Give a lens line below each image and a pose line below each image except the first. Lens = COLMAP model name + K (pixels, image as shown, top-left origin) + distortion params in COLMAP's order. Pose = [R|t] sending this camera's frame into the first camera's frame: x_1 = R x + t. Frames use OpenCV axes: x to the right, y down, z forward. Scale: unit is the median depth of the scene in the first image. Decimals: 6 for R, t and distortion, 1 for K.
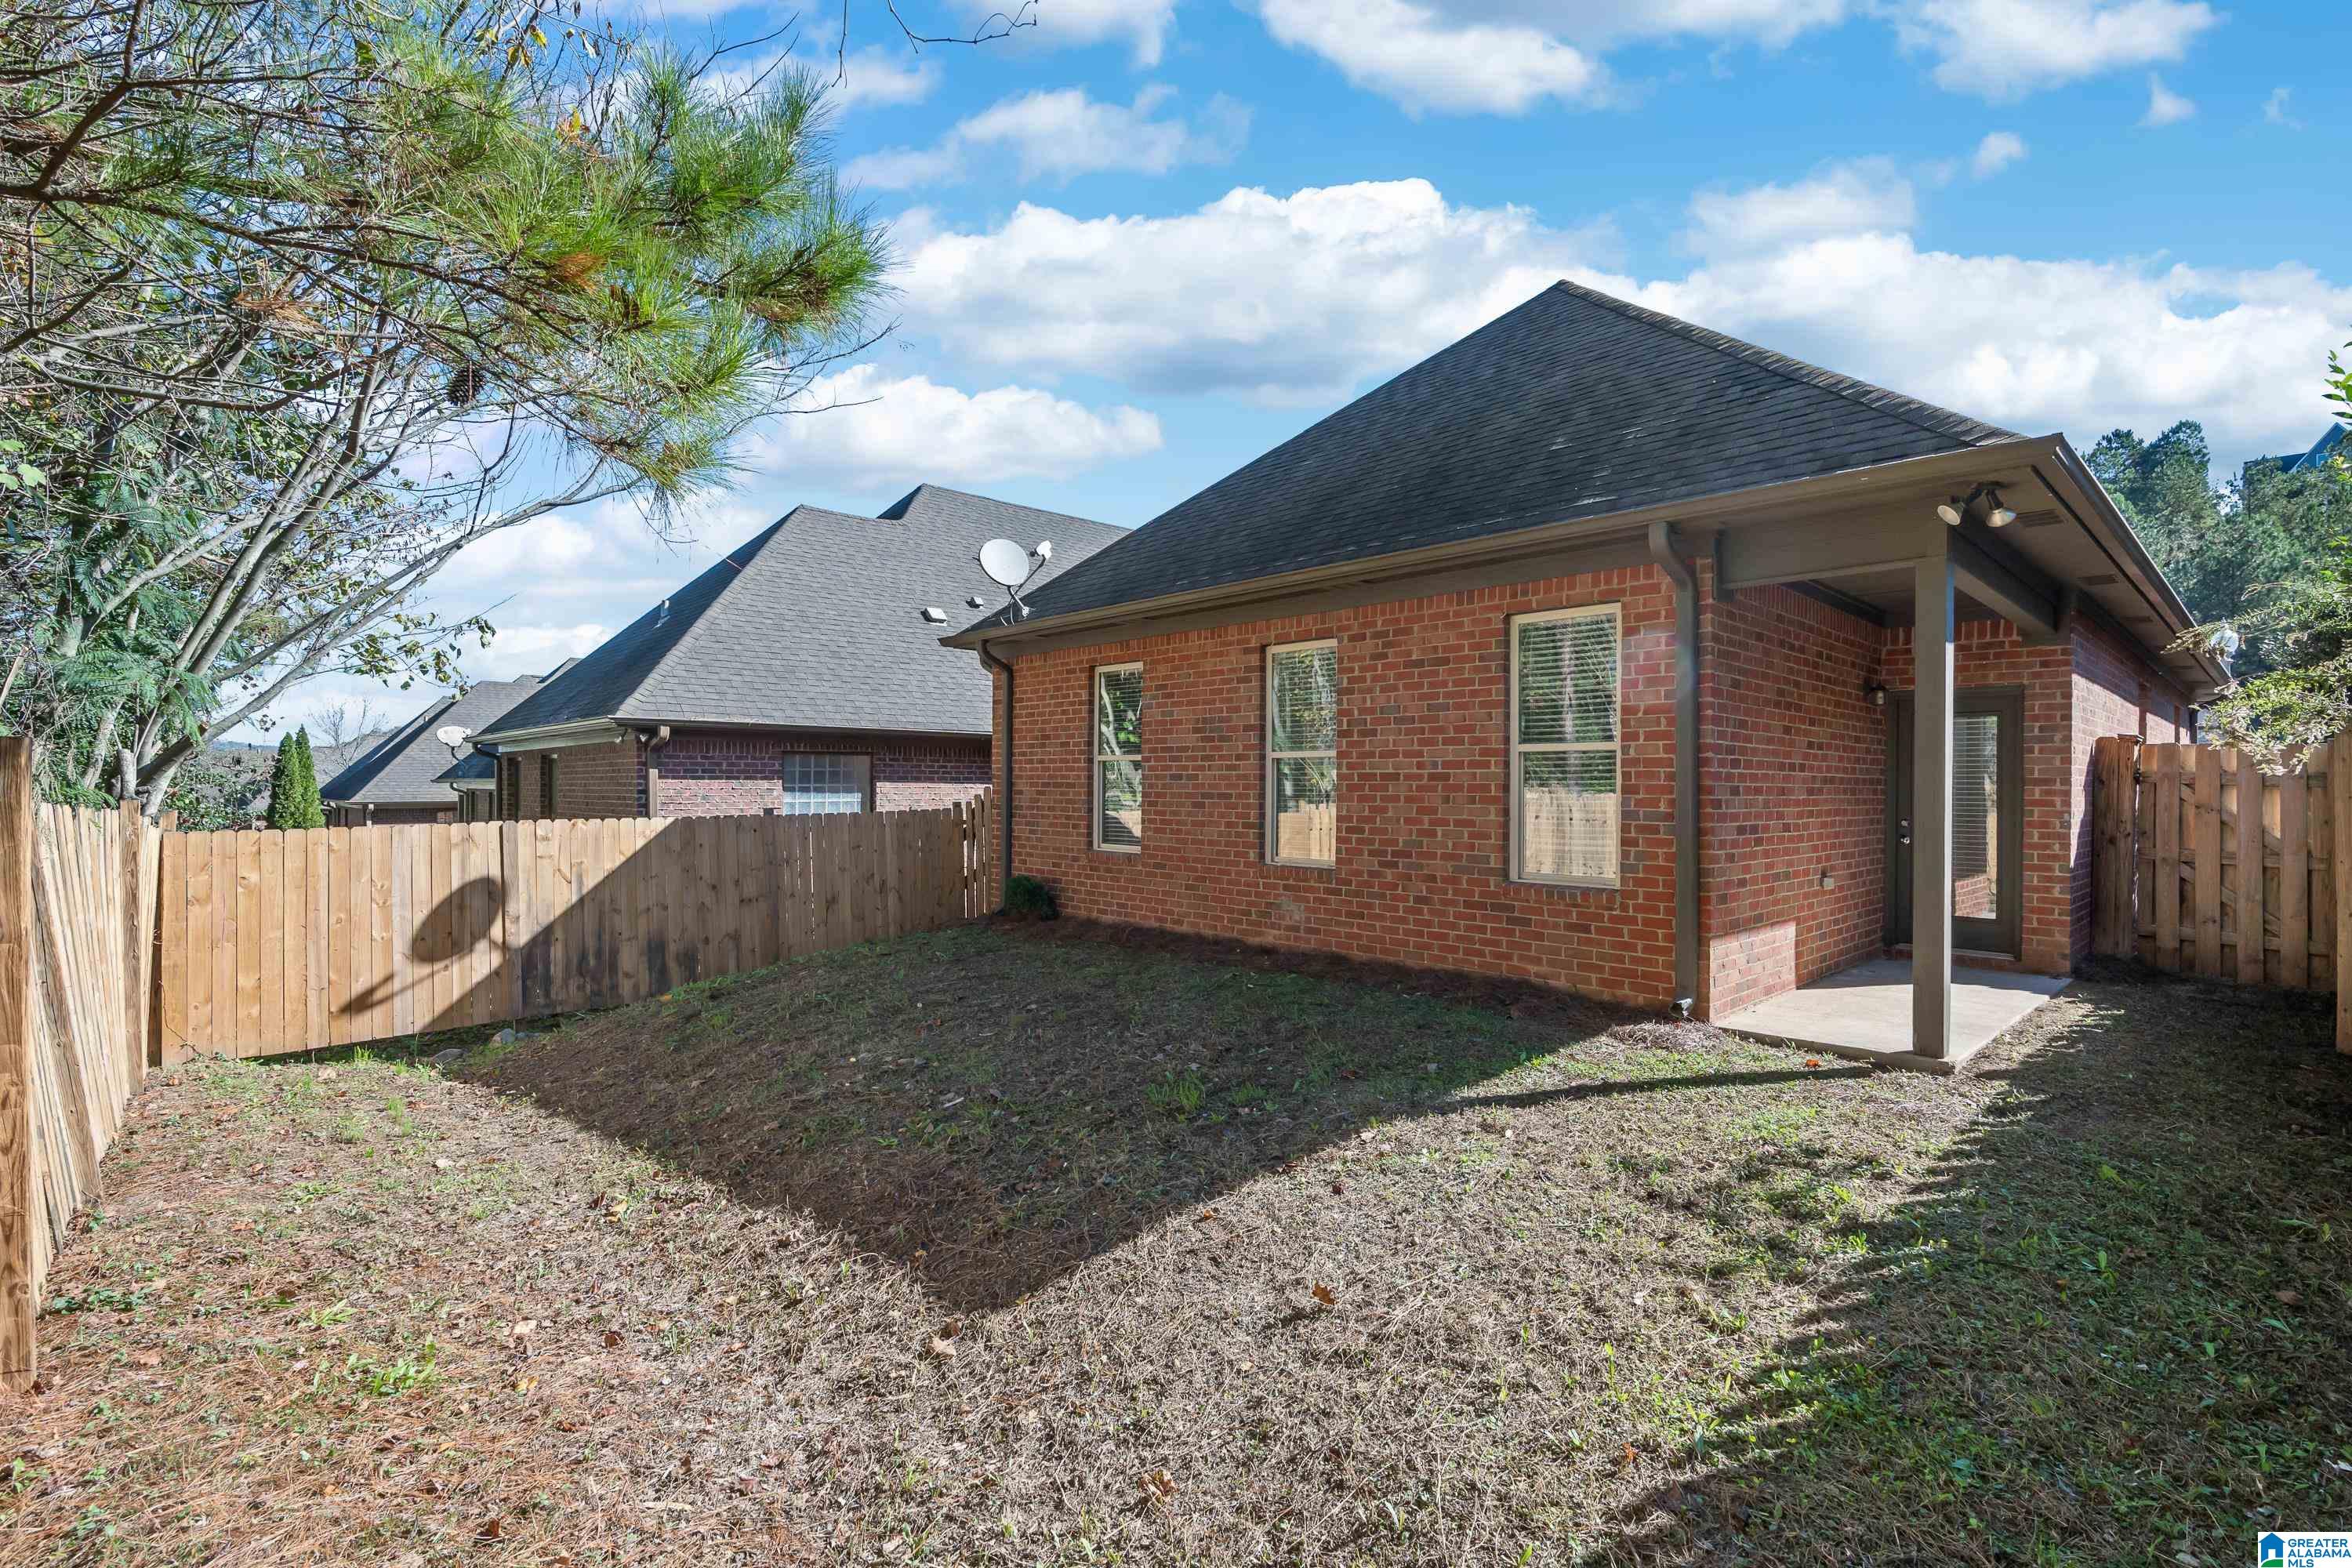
lens RADIAL K [[1068.7, 0, 1161.4], [0, 1068.7, 784.5], [0, 0, 1]] dist [-0.010736, 0.001962]
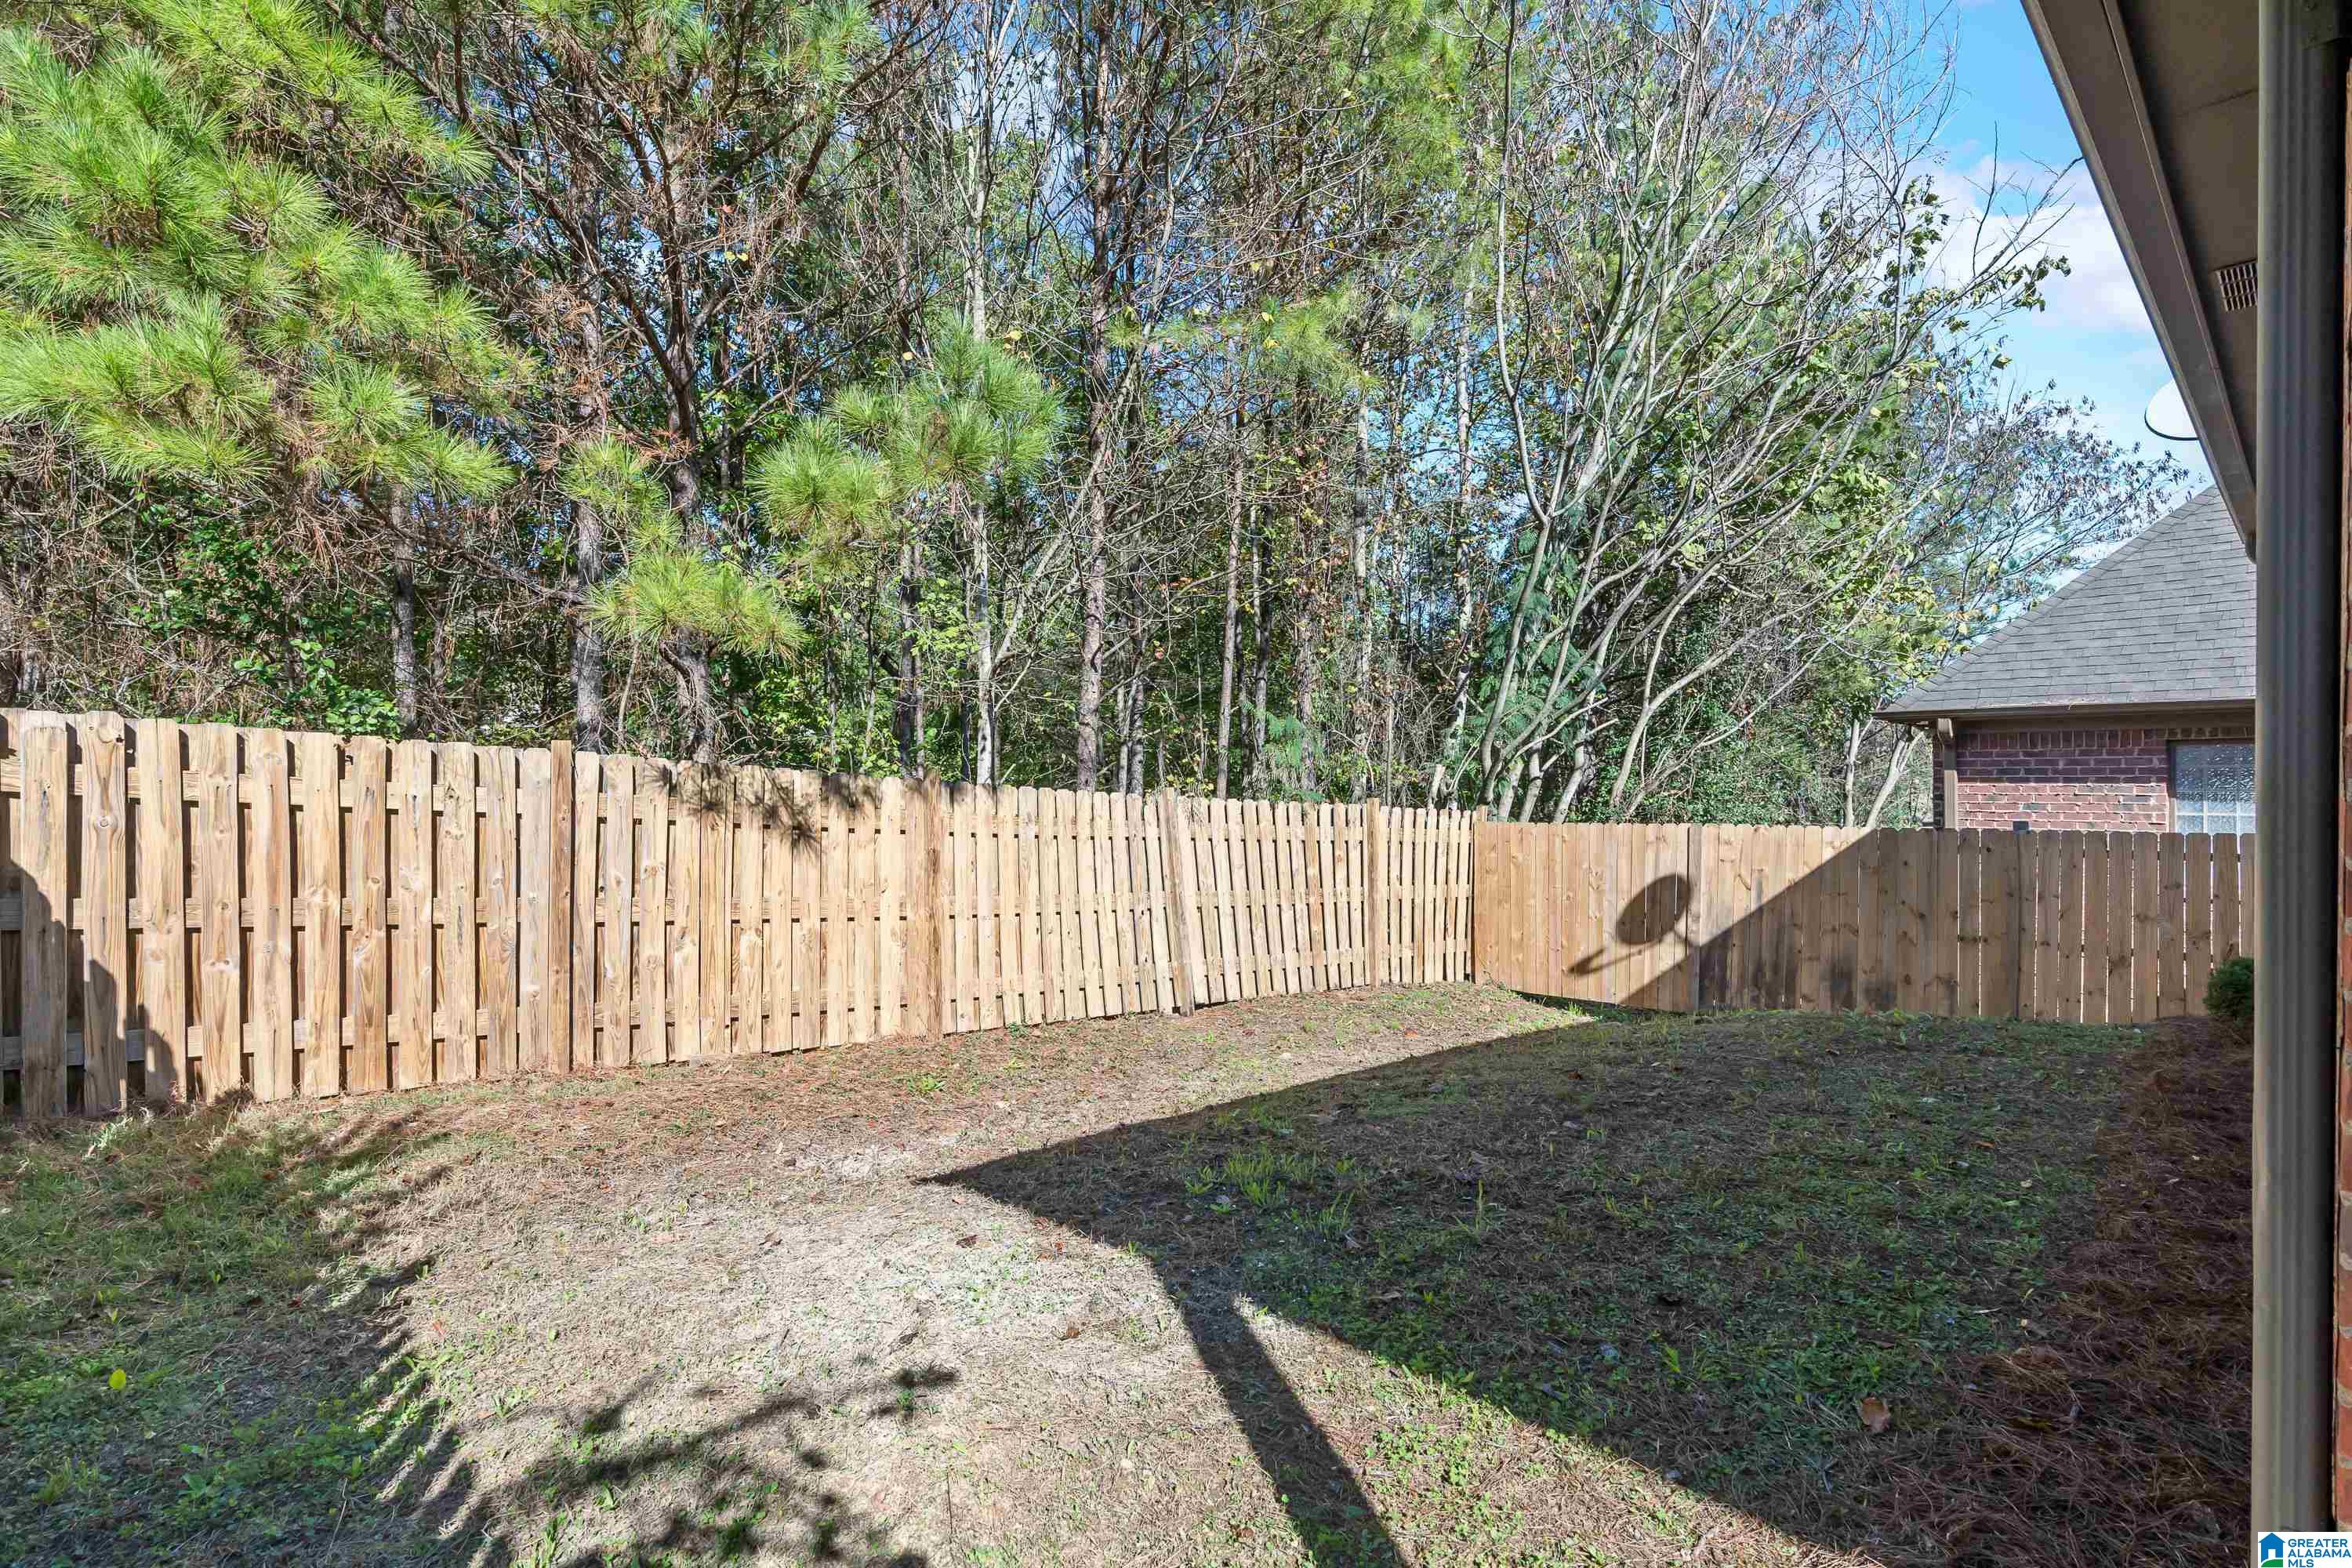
lens RADIAL K [[1068.7, 0, 1161.3], [0, 1068.7, 793.0], [0, 0, 1]] dist [-0.010736, 0.001962]
pose [[-0.043159, -0.000847, -0.999068, 0.456221], [-0.000316, 1.000000, -0.000834, 0.004565], [0.999068, 0.000280, -0.043160, 0.518934]]
